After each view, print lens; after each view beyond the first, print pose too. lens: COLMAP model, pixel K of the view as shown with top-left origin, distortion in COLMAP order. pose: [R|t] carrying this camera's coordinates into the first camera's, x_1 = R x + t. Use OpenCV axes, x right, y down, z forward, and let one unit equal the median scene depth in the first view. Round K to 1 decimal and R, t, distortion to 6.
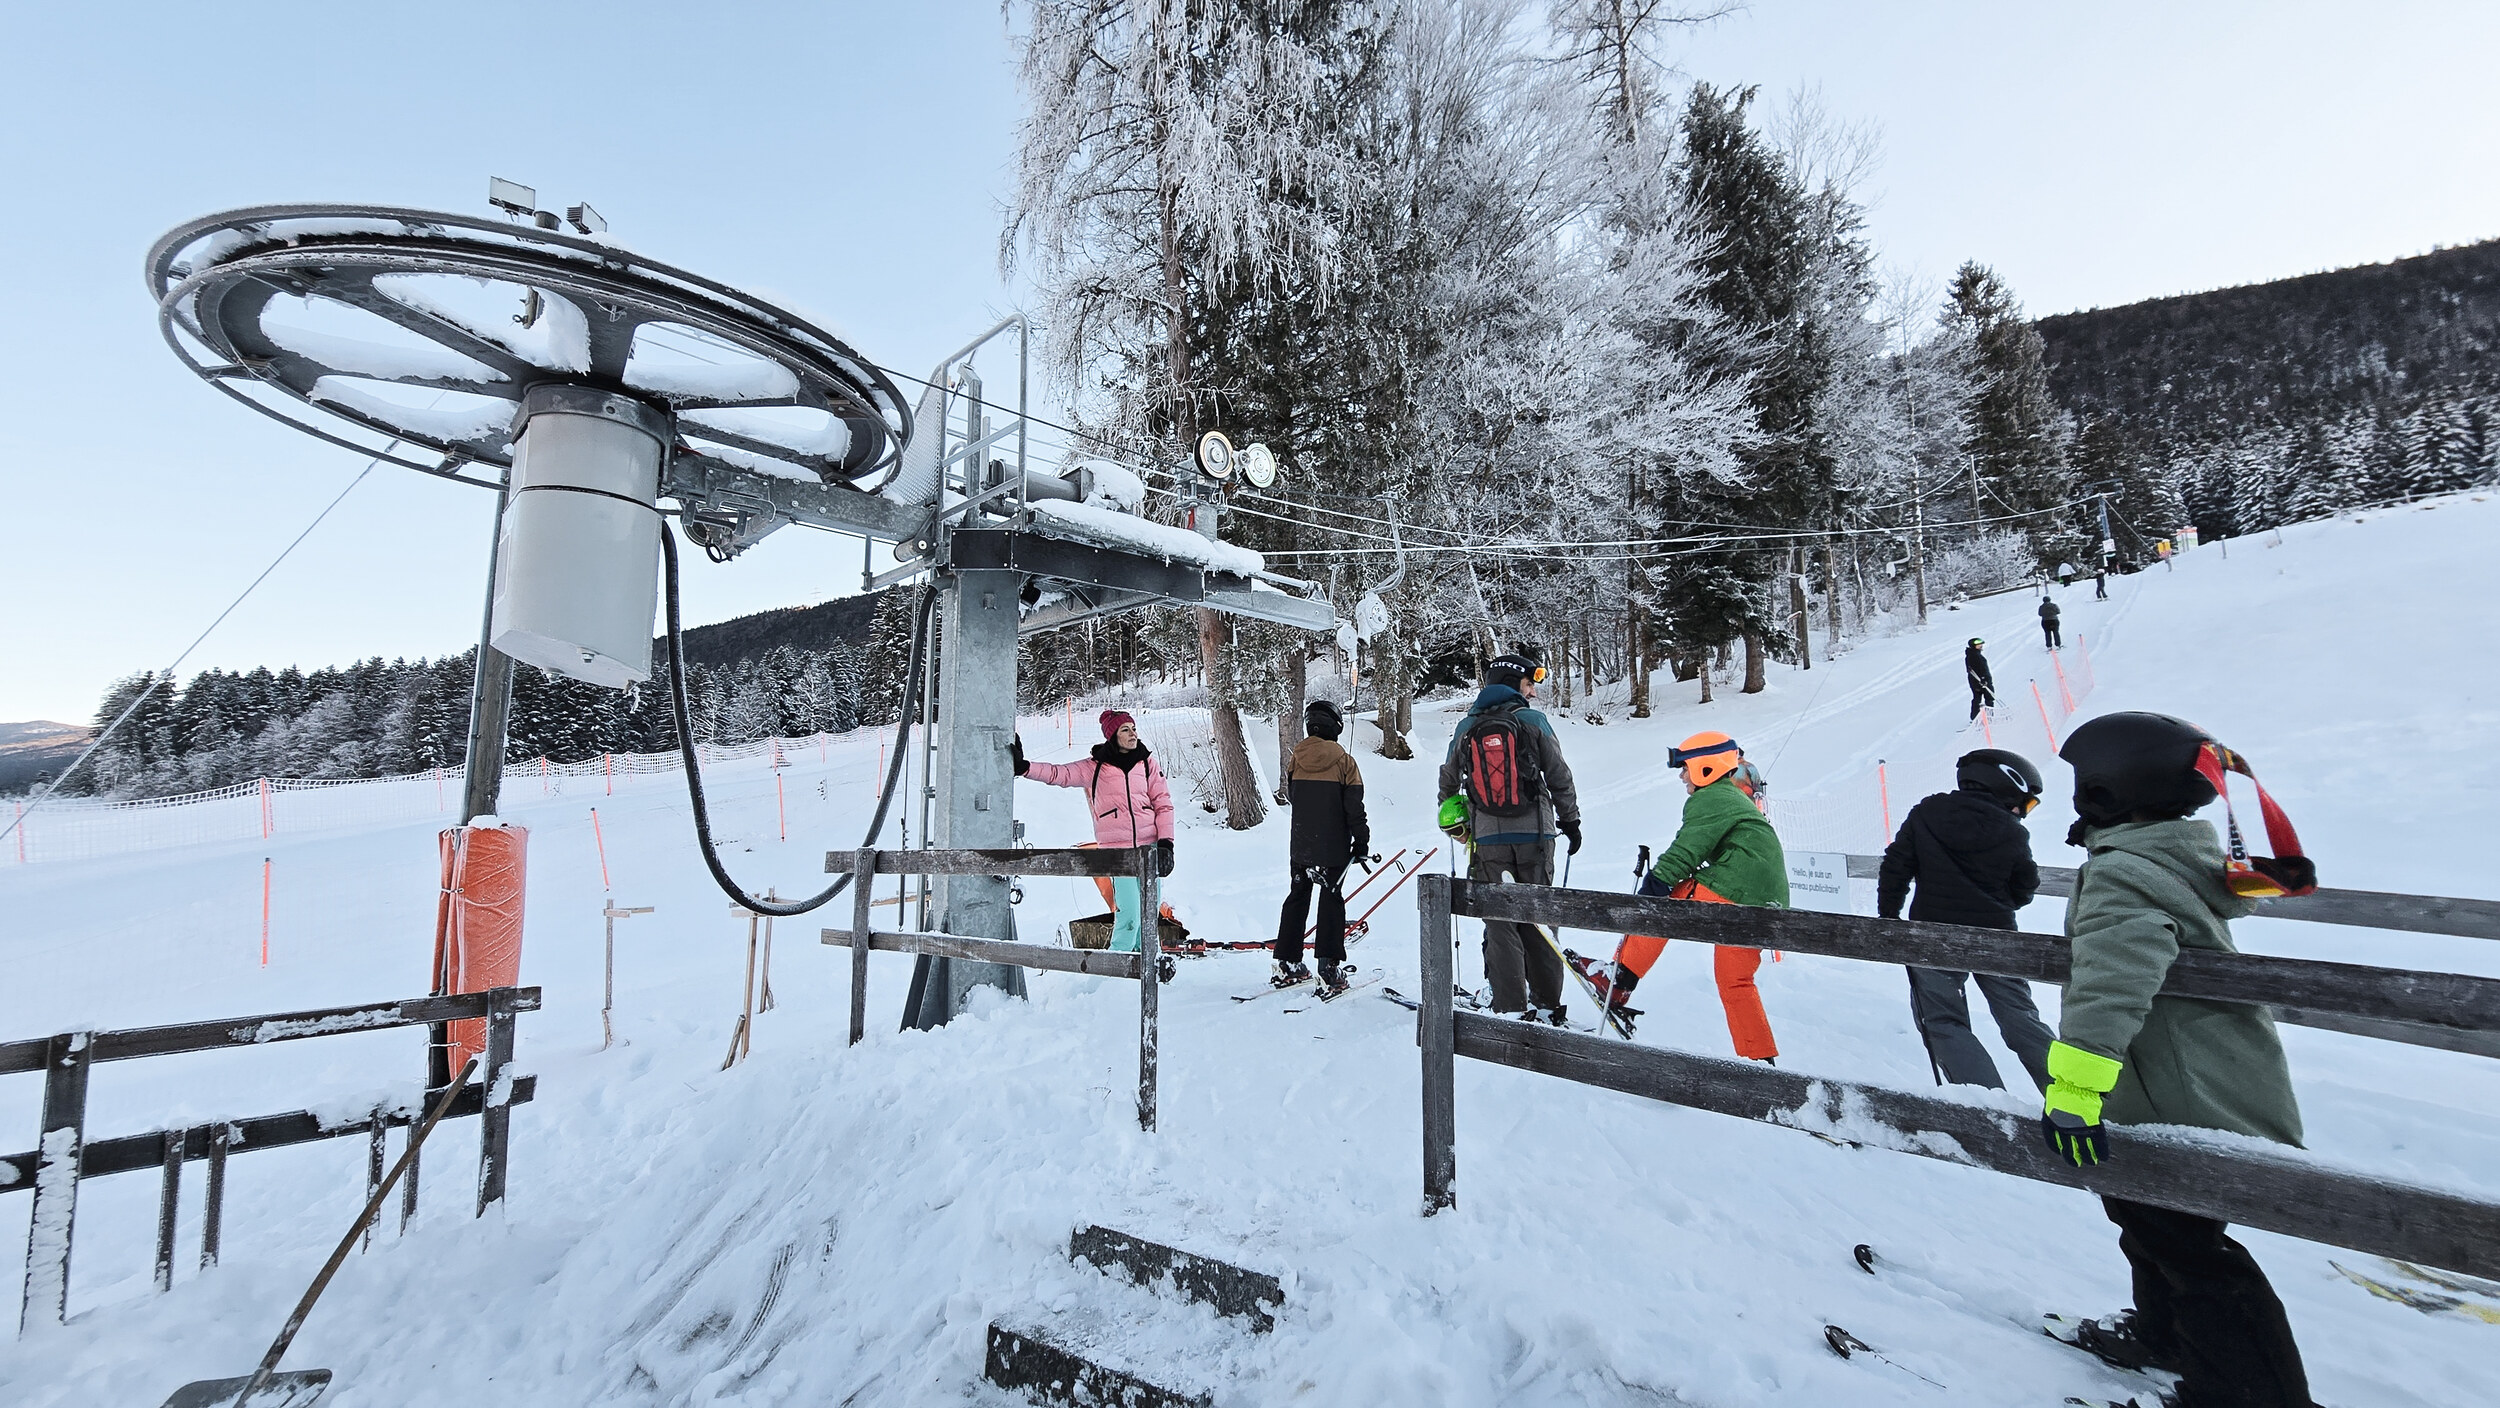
lens RADIAL K [[987.0, 0, 1258.2], [0, 987.0, 696.3], [0, 0, 1]] dist [-0.030623, 0.007511]
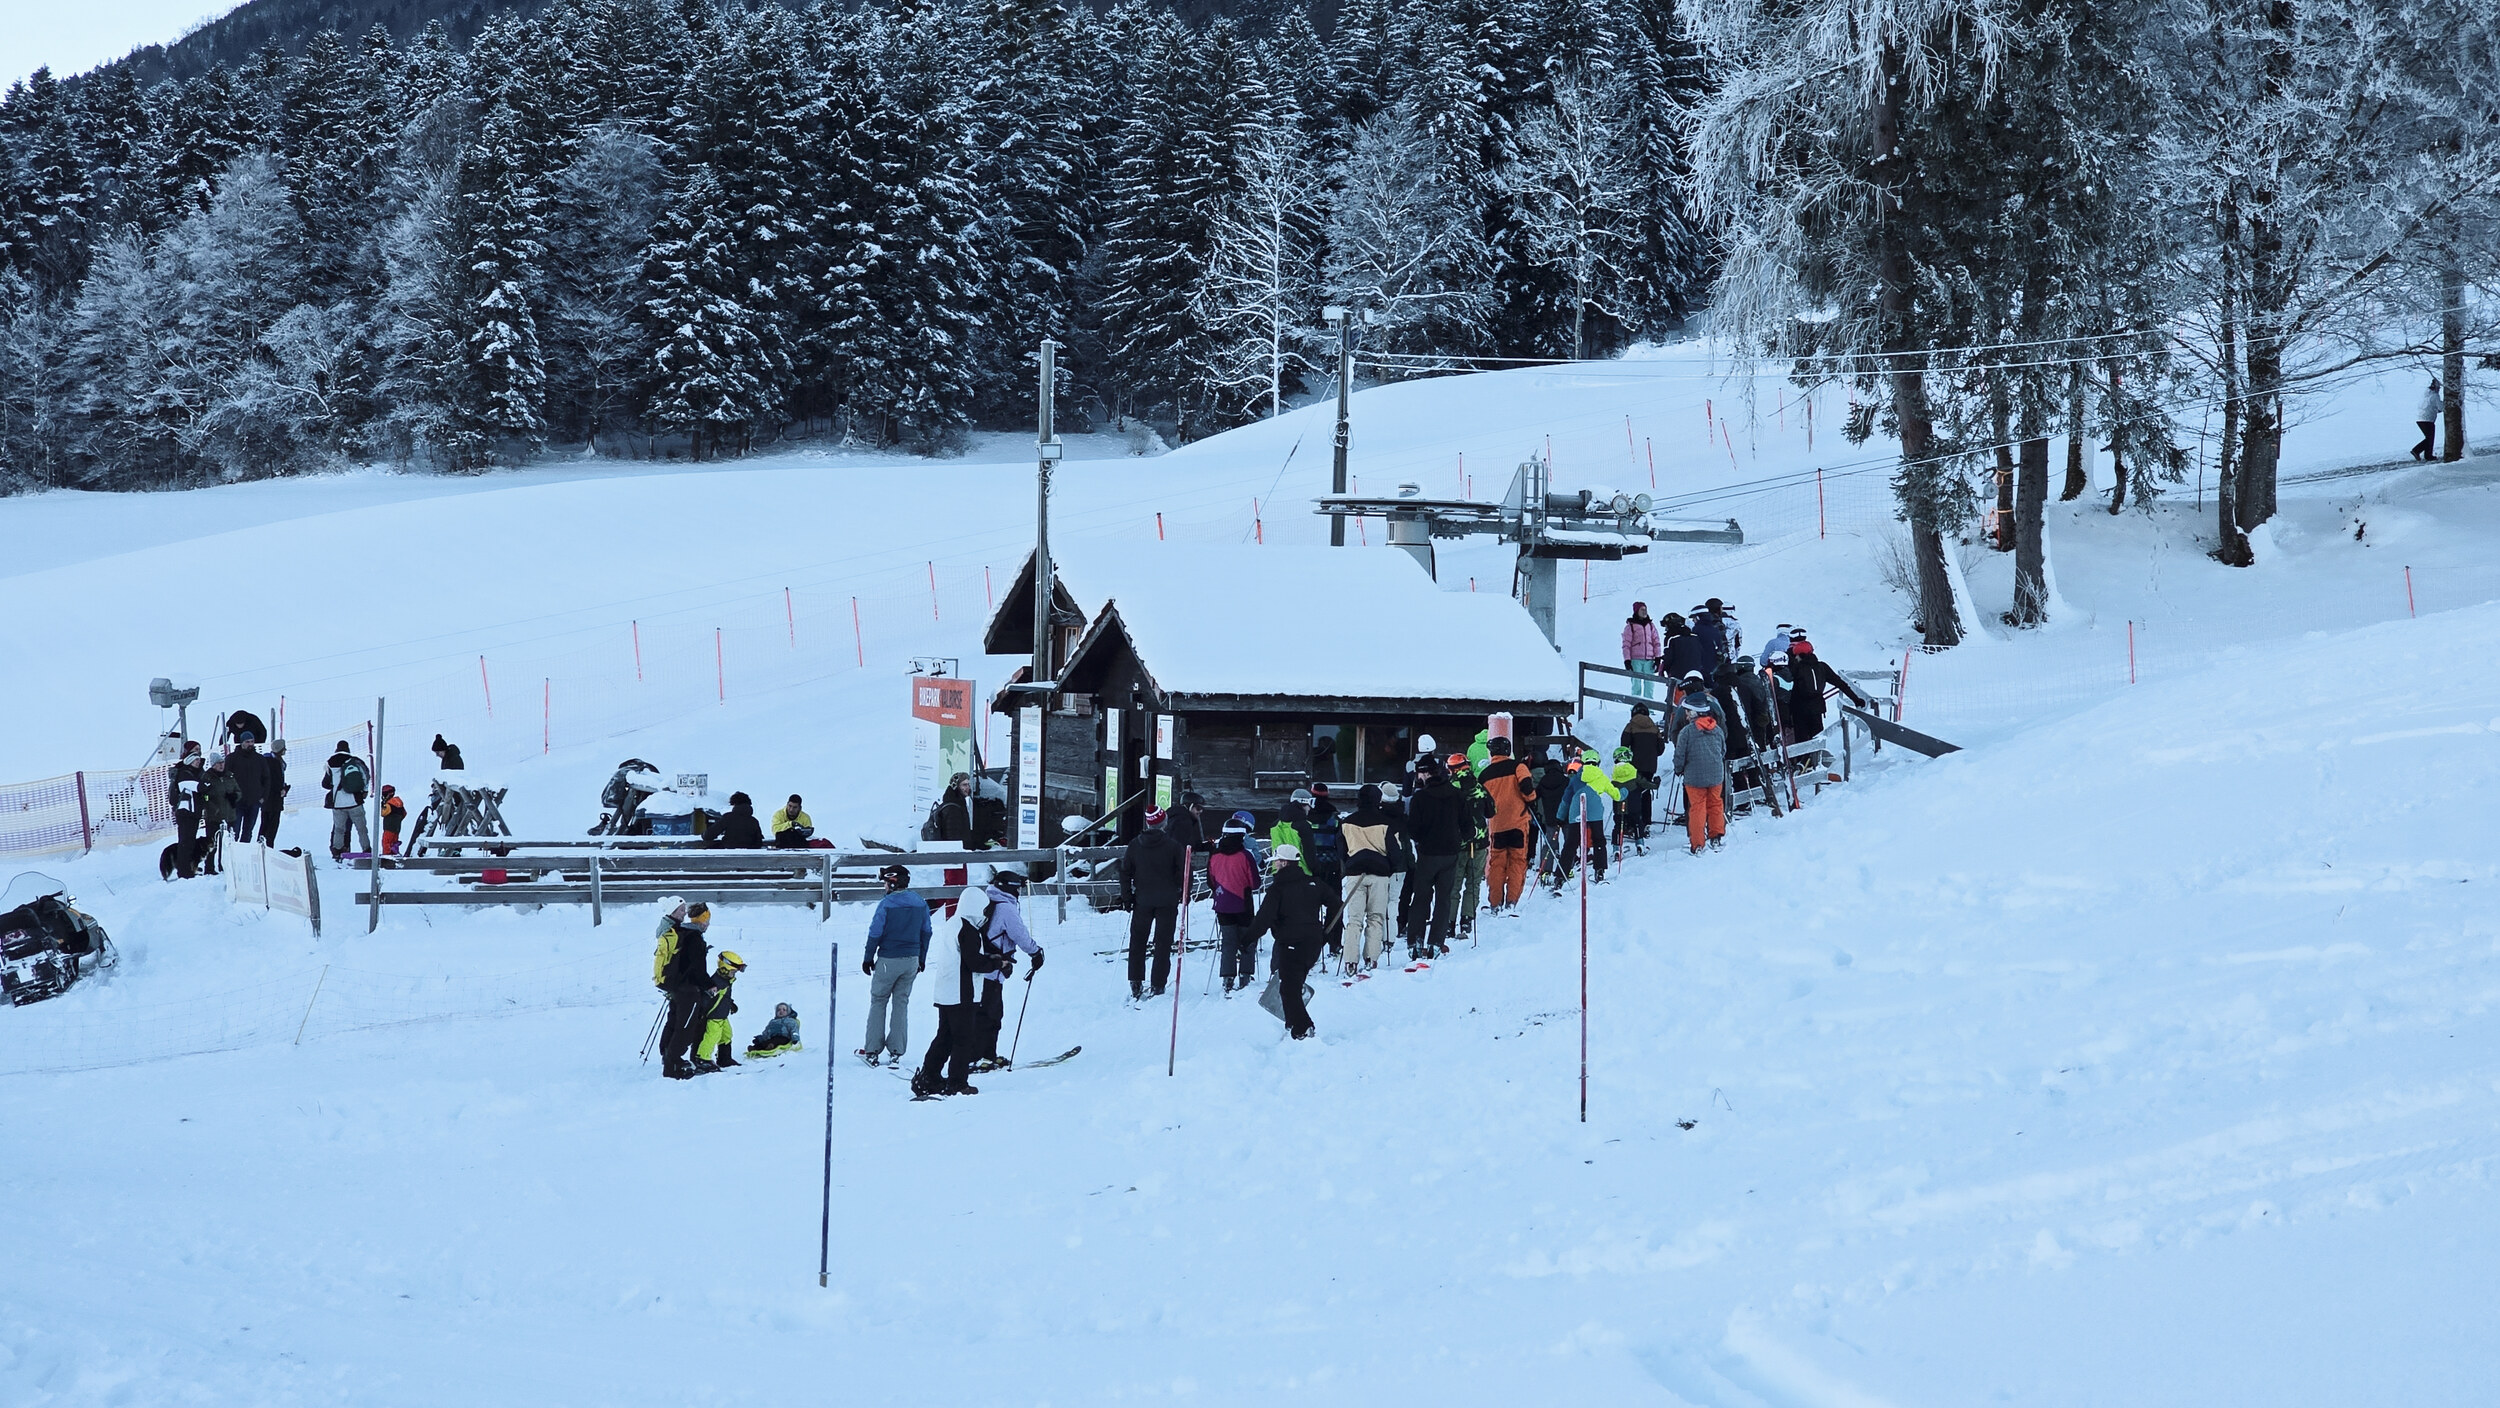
lens RADIAL K [[4467.5, 0, 1250.0], [0, 4467.5, 704.0], [0, 0, 1]] dist [0.061712, 0.200003]
pose [[0.872990, 0.039747, -0.486116, 0.094440], [0.035348, 0.988897, 0.144335, -0.028027], [0.486456, -0.143187, 0.861892, -0.180837]]
